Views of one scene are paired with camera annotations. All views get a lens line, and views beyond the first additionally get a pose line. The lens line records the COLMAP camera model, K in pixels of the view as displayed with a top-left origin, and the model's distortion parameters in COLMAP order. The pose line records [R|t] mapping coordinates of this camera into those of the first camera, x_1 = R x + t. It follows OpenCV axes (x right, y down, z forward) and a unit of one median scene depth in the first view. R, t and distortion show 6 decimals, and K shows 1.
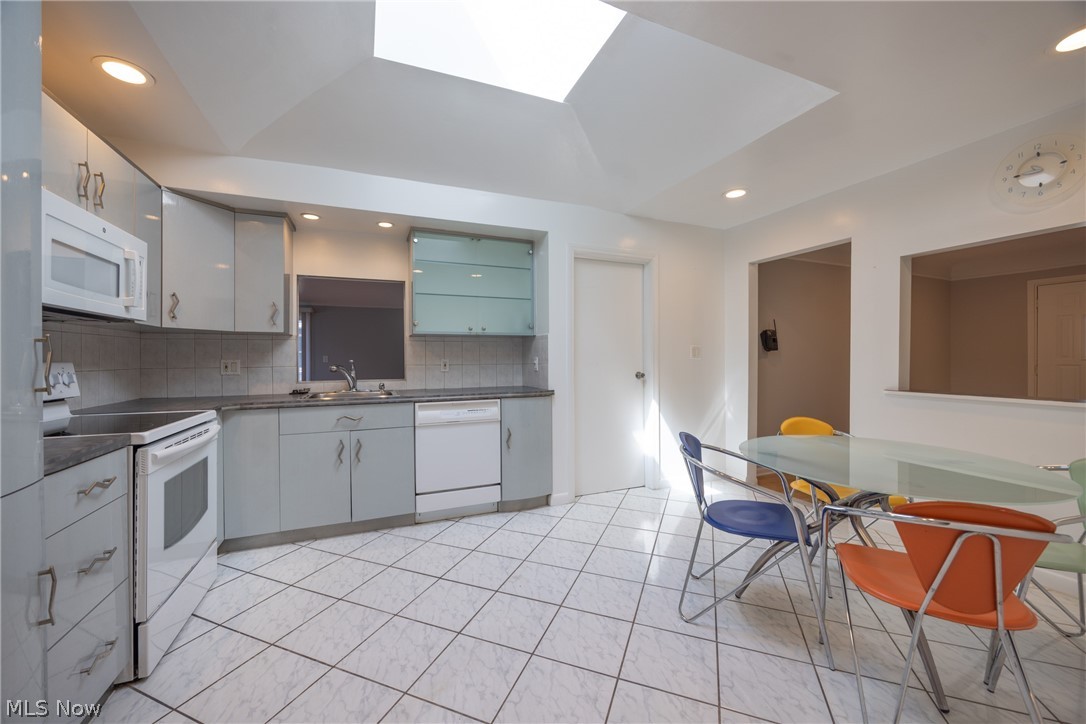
lens RADIAL K [[420.3, 0, 543.0], [0, 420.3, 362.0], [0, 0, 1]] dist [0.024212, 0.000064]
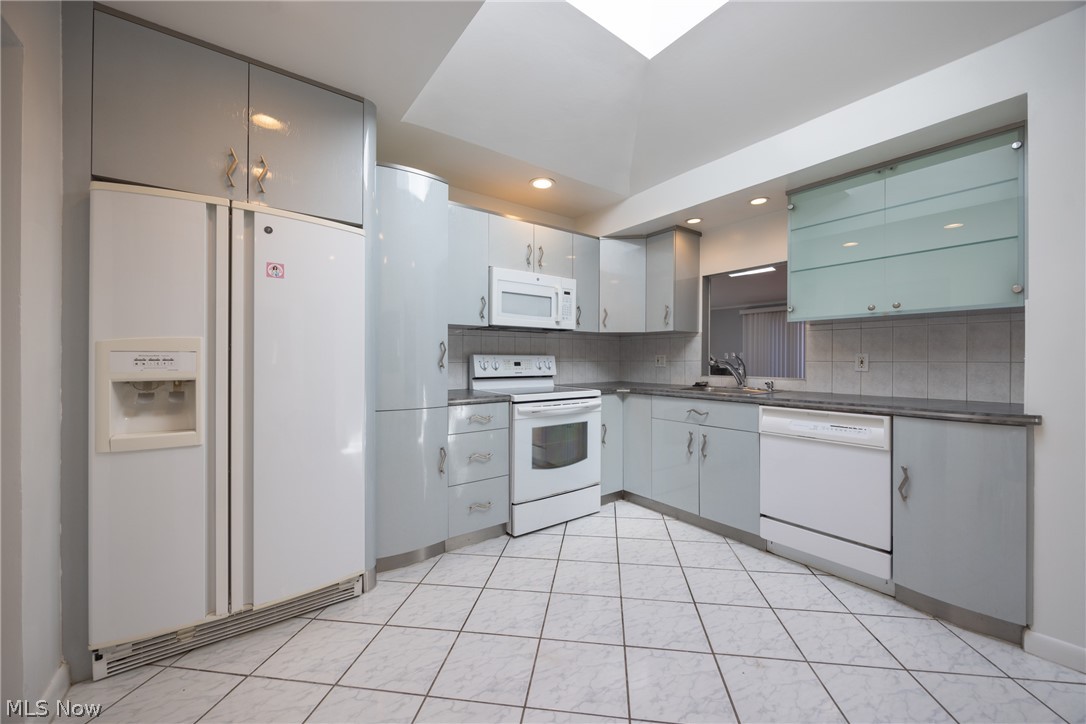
lens RADIAL K [[418.9, 0, 543.0], [0, 418.9, 362.0], [0, 0, 1]] dist [-0.012626, 0.000313]
pose [[0.239180, 0.011928, -0.970902, 0.374966], [-0.010337, 0.999899, 0.009738, 0.007155], [0.970920, 0.007707, 0.239279, 0.364762]]
